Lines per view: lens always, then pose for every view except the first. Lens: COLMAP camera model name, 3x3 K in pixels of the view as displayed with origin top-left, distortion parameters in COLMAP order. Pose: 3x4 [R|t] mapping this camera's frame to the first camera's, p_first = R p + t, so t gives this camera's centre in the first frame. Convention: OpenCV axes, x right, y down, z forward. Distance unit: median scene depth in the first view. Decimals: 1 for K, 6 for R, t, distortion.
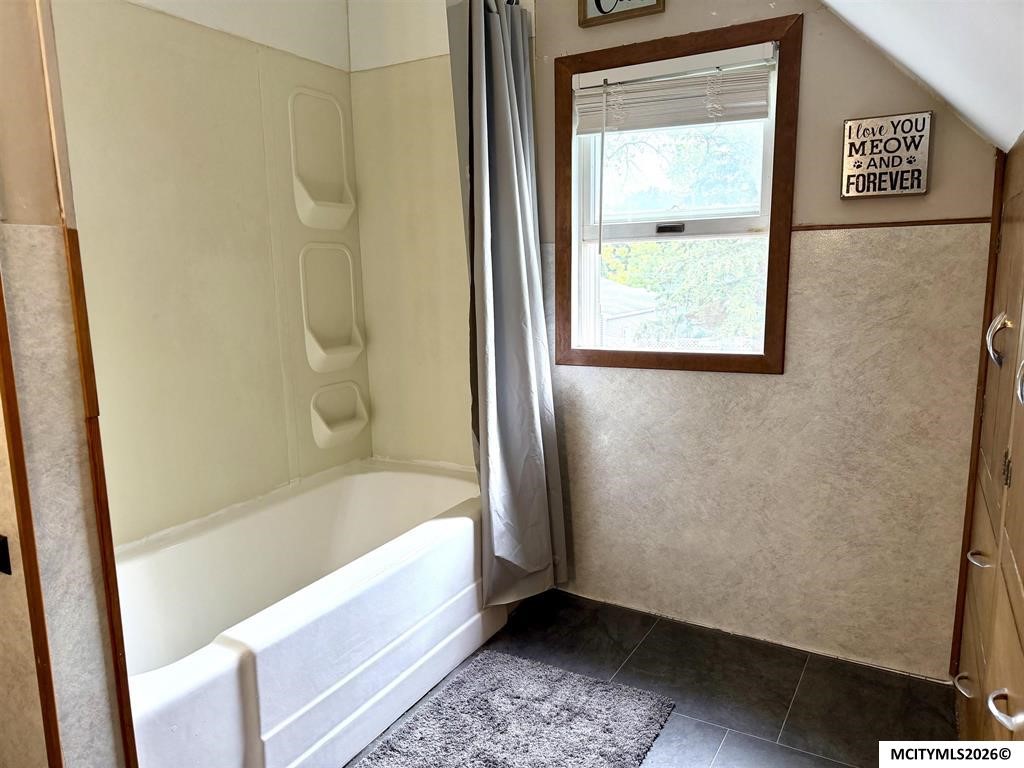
lens RADIAL K [[711.4, 0, 513.8], [0, 711.4, 390.9], [0, 0, 1]] dist [0.066145, -0.084508]
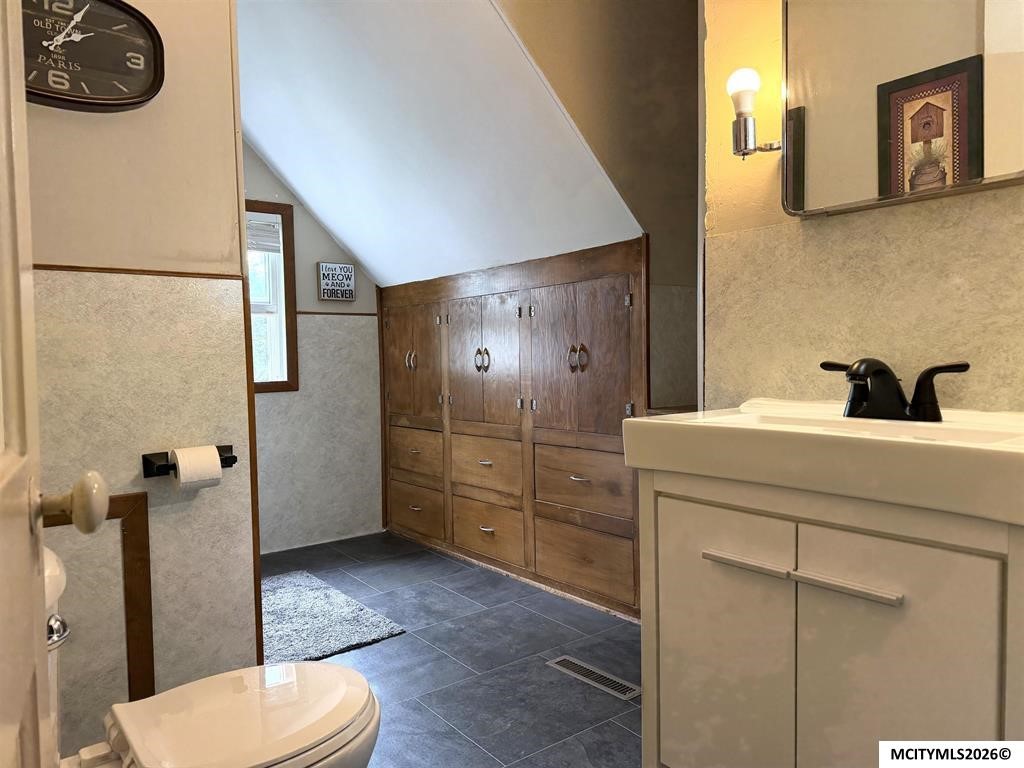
lens RADIAL K [[711.4, 0, 510.5], [0, 711.4, 382.8], [0, 0, 1]] dist [0.066145, -0.084508]
pose [[0.386951, -0.023427, 0.921803, -1.139252], [0.160627, 0.986106, -0.042366, 0.125975], [-0.908002, 0.164460, 0.385338, -0.201951]]
